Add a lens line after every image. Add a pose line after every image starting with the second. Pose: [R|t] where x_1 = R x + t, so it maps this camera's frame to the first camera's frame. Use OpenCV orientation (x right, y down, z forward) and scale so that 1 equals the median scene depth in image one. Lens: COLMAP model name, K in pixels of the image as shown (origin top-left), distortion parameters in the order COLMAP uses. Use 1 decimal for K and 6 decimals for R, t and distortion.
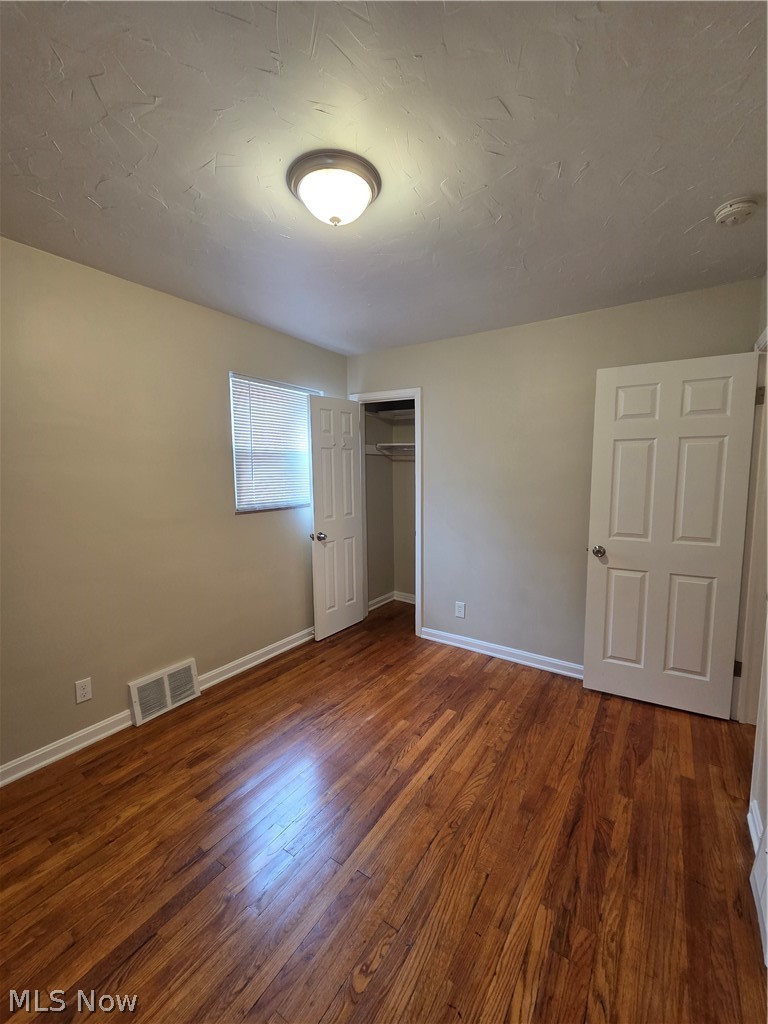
lens RADIAL K [[417.8, 0, 387.5], [0, 417.8, 513.0], [0, 0, 1]] dist [0.004743, -0.000911]
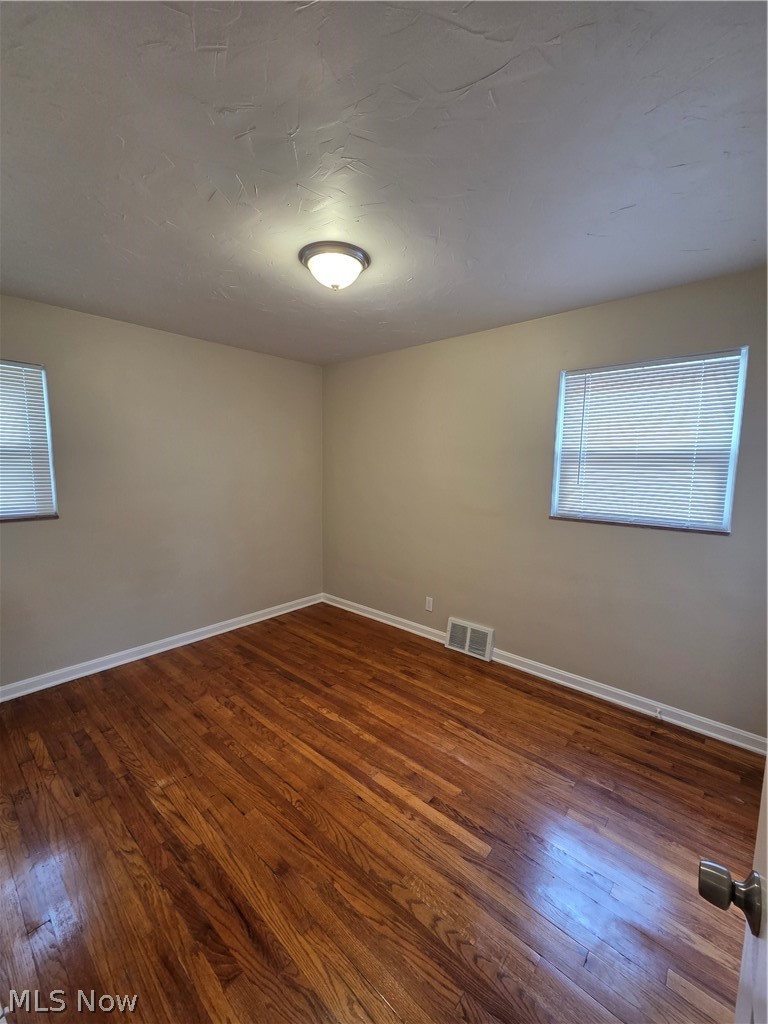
lens RADIAL K [[417.8, 0, 384.1], [0, 417.8, 510.2], [0, 0, 1]] dist [0.004743, -0.000911]
pose [[-0.133887, 0.117243, -0.984037, 1.050146], [-0.112303, 0.984785, 0.132612, -0.163832], [0.984613, 0.128266, -0.118683, 1.185589]]
